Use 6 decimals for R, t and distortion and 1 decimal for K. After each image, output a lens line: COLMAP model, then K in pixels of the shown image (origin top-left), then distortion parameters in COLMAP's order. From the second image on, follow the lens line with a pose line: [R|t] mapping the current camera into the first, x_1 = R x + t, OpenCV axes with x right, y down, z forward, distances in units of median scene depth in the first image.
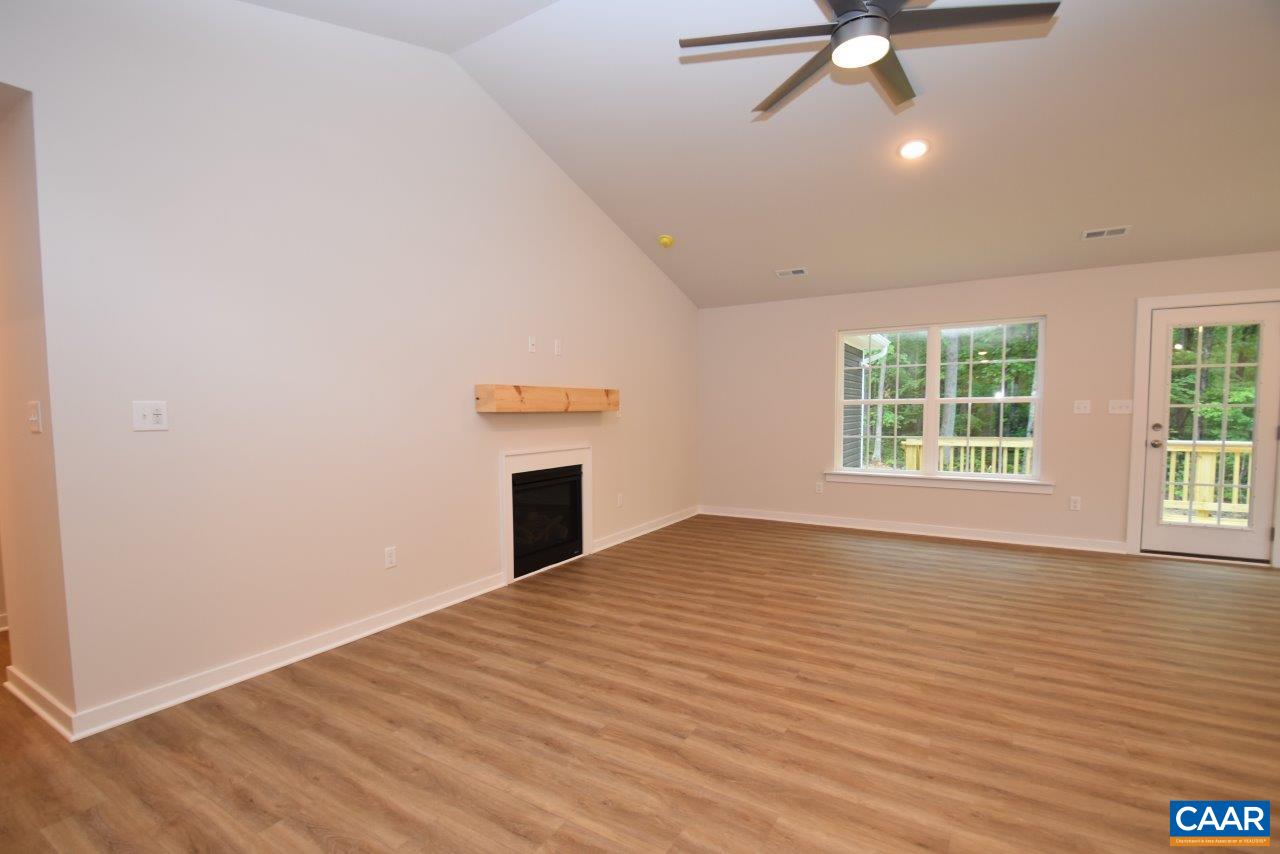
lens RADIAL K [[586.7, 0, 626.4], [0, 586.7, 449.0], [0, 0, 1]] dist [0.010682, -0.017623]
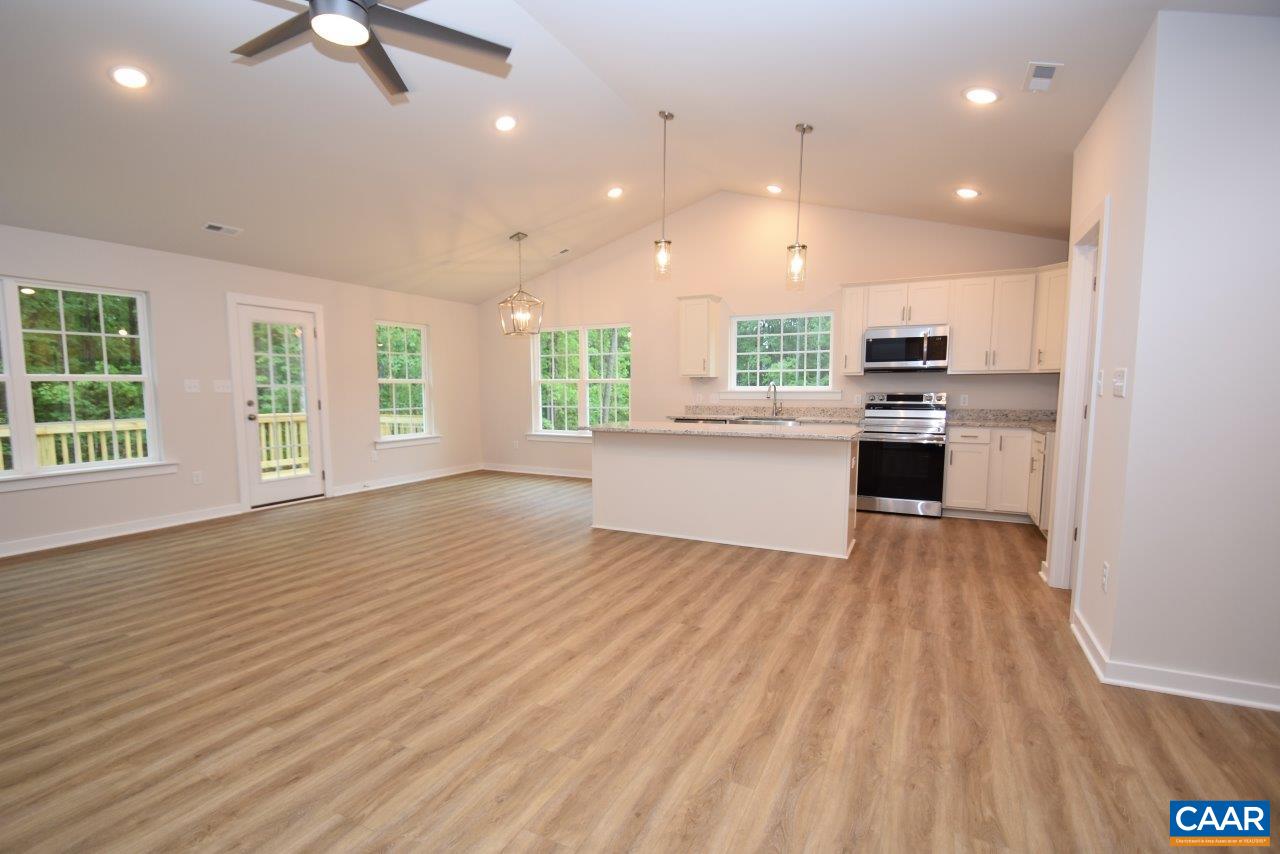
lens RADIAL K [[586.7, 0, 626.4], [0, 586.7, 449.0], [0, 0, 1]] dist [0.010682, -0.017623]
pose [[-0.076375, -0.095927, 0.992454, -0.431614], [0.068538, 0.992502, 0.101206, -0.016053], [-0.994721, 0.075751, -0.069228, 0.383242]]
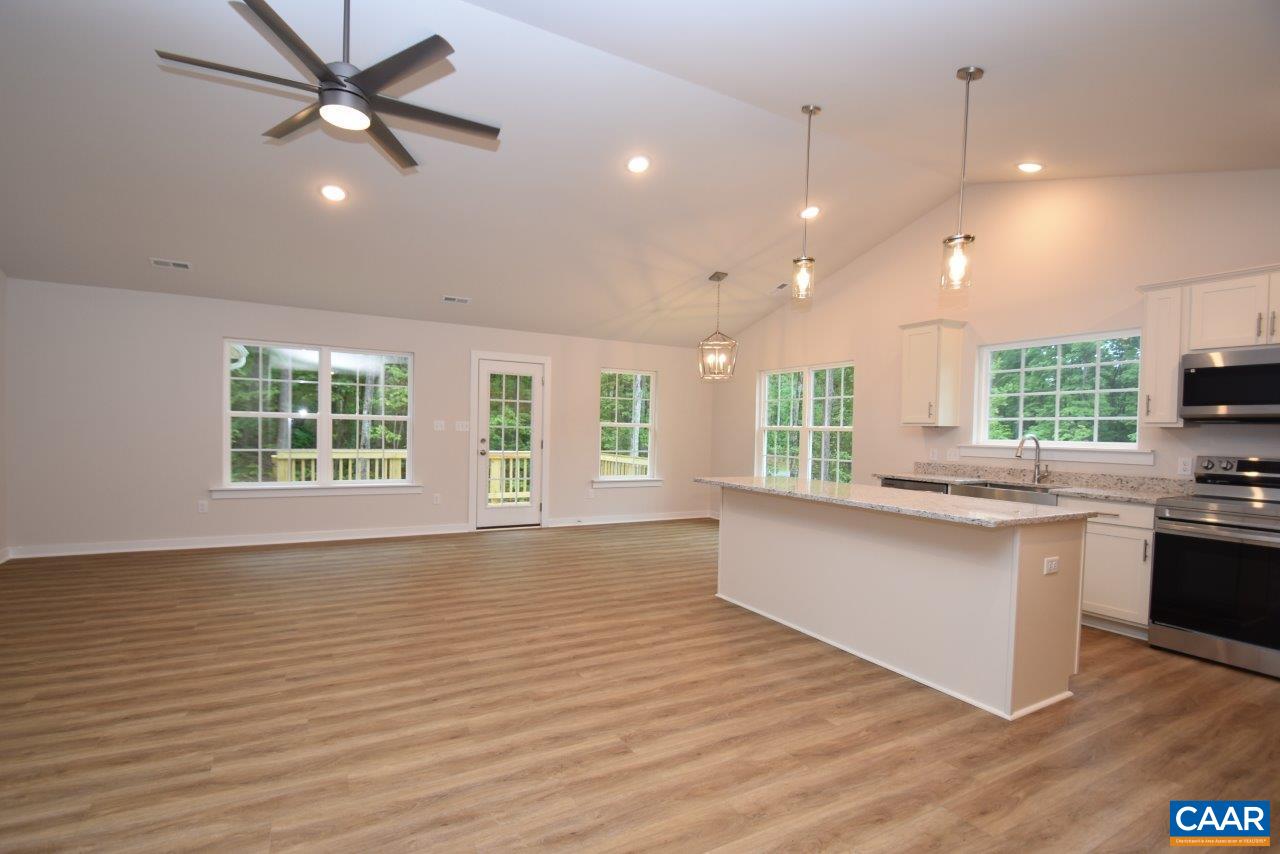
lens RADIAL K [[586.7, 0, 626.4], [0, 586.7, 449.0], [0, 0, 1]] dist [0.010682, -0.017623]
pose [[0.496415, -0.007855, 0.868050, -0.207791], [0.029990, 0.999517, -0.008106, 0.006238], [-0.867567, 0.030057, 0.496411, -0.028278]]
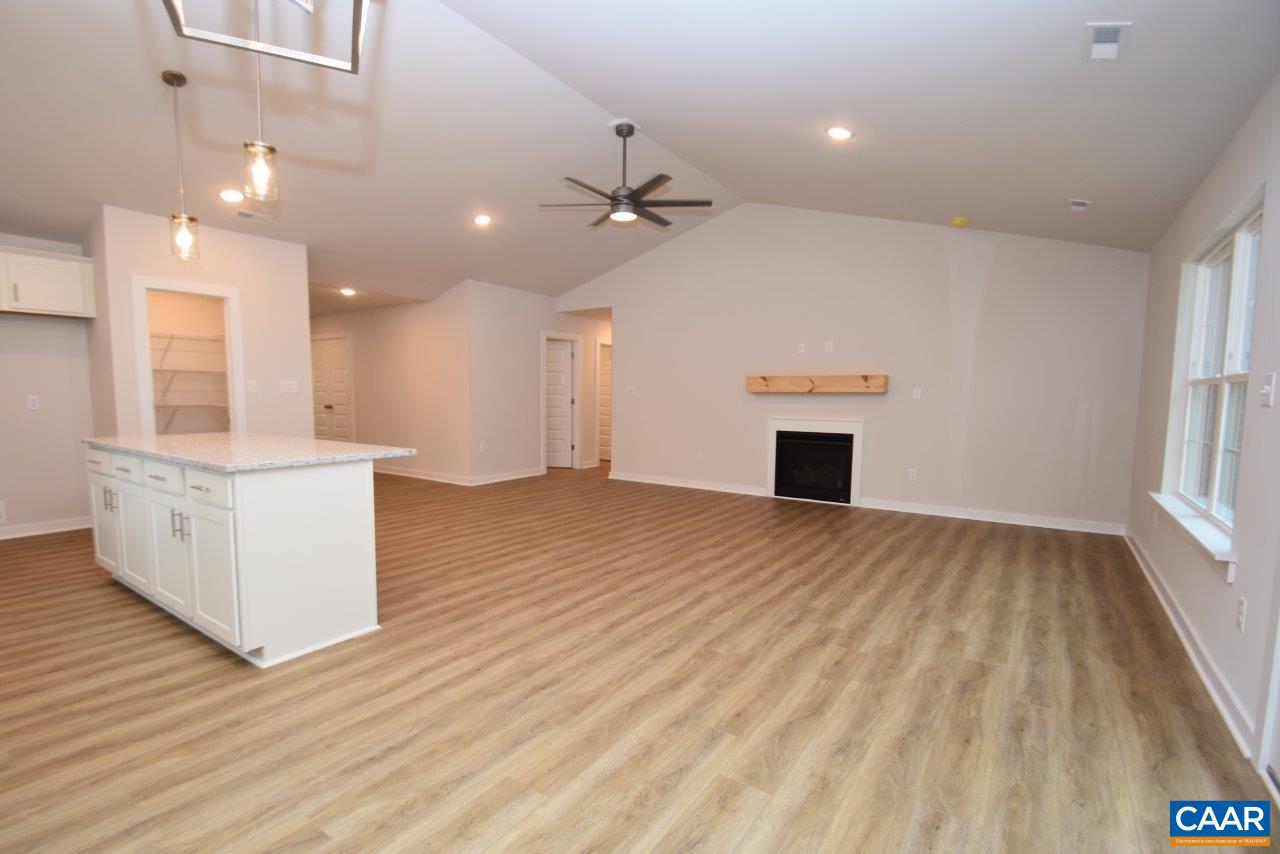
lens RADIAL K [[586.7, 0, 626.4], [0, 586.7, 449.0], [0, 0, 1]] dist [0.010682, -0.017623]
pose [[-0.060270, 0.100730, -0.993087, 1.534268], [-0.074577, 0.991660, 0.105111, -0.049318], [0.995392, 0.080396, -0.052255, 0.715218]]
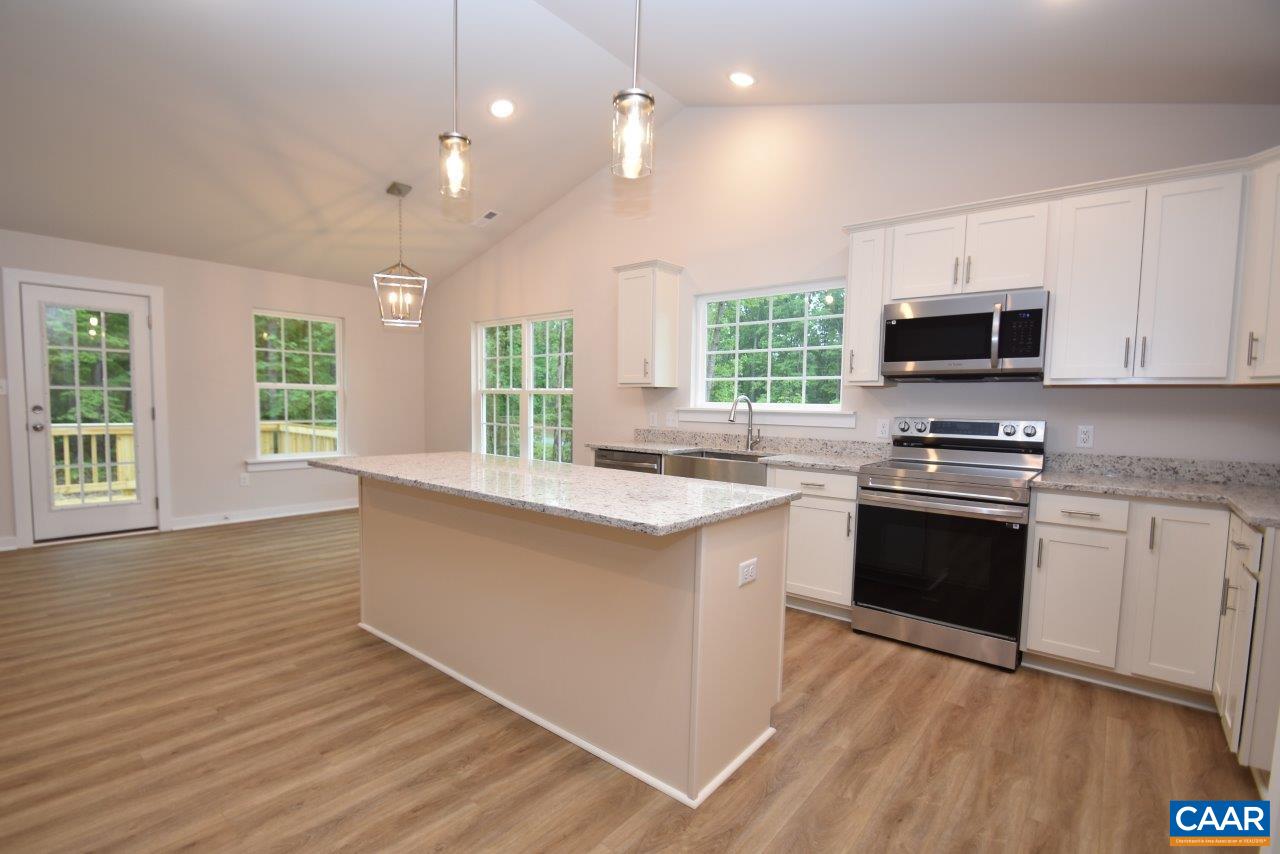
lens RADIAL K [[586.7, 0, 626.4], [0, 586.7, 449.0], [0, 0, 1]] dist [0.010682, -0.017623]
pose [[0.143257, -0.065627, 0.987507, 0.133464], [0.043644, 0.997247, 0.059943, 0.014466], [-0.988723, 0.034512, 0.145727, -0.088422]]
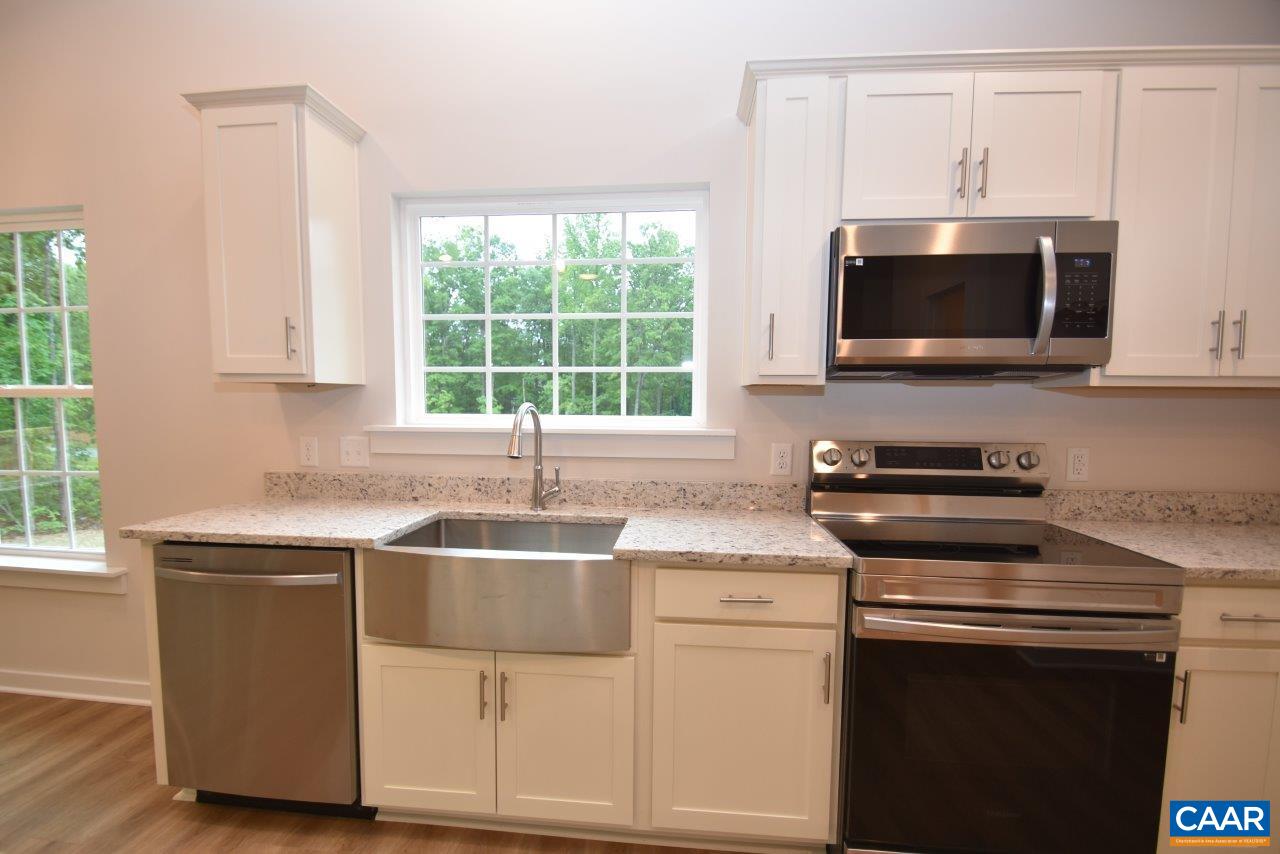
lens RADIAL K [[586.7, 0, 626.4], [0, 586.7, 449.0], [0, 0, 1]] dist [0.010682, -0.017623]
pose [[-0.431066, -0.063595, 0.900076, 0.680994], [0.053872, 0.993920, 0.096026, -0.011972], [-0.900711, 0.089882, -0.425019, -0.005036]]
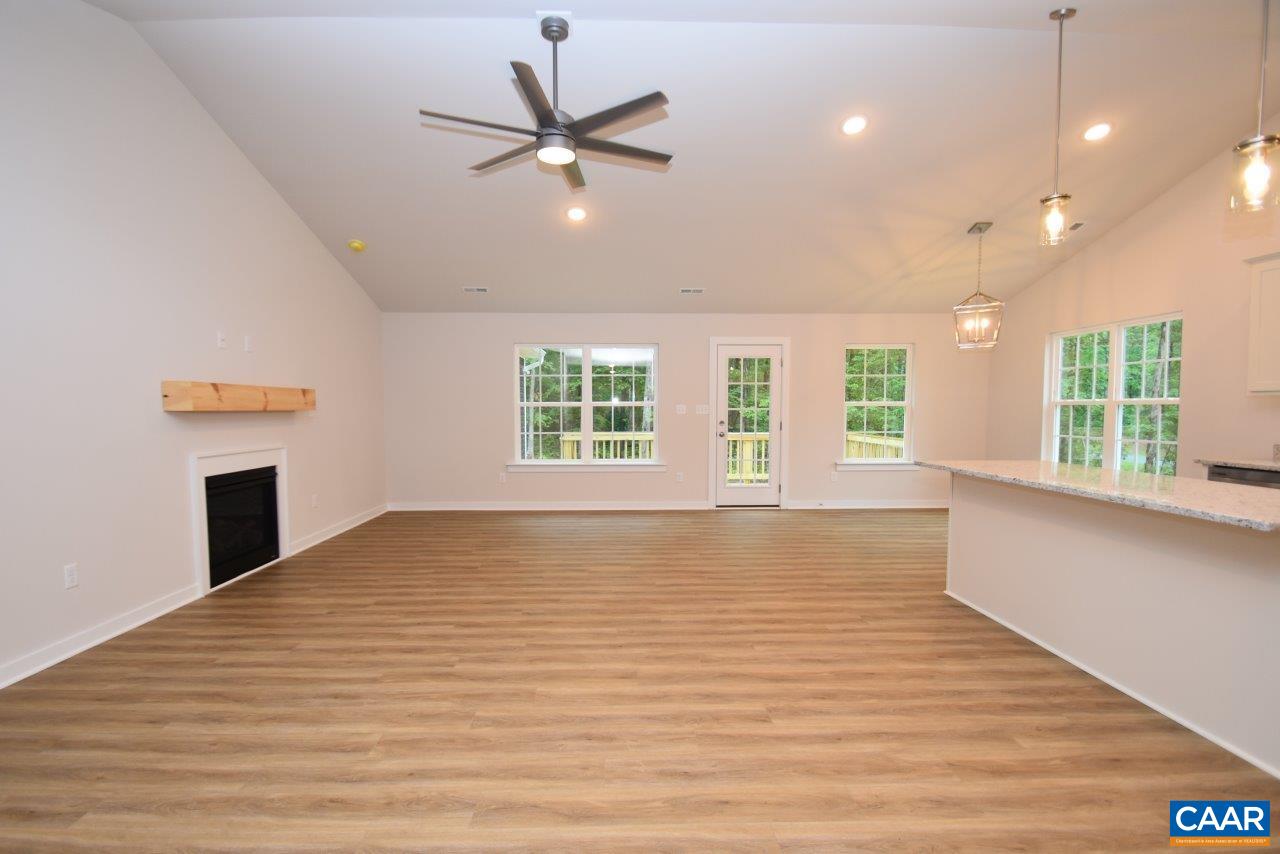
lens RADIAL K [[586.7, 0, 626.4], [0, 586.7, 449.0], [0, 0, 1]] dist [0.010682, -0.017623]
pose [[0.837534, -0.030198, 0.545550, -0.150177], [0.030886, 0.999492, 0.007909, 0.011641], [-0.545511, 0.010226, 0.838041, -0.158152]]
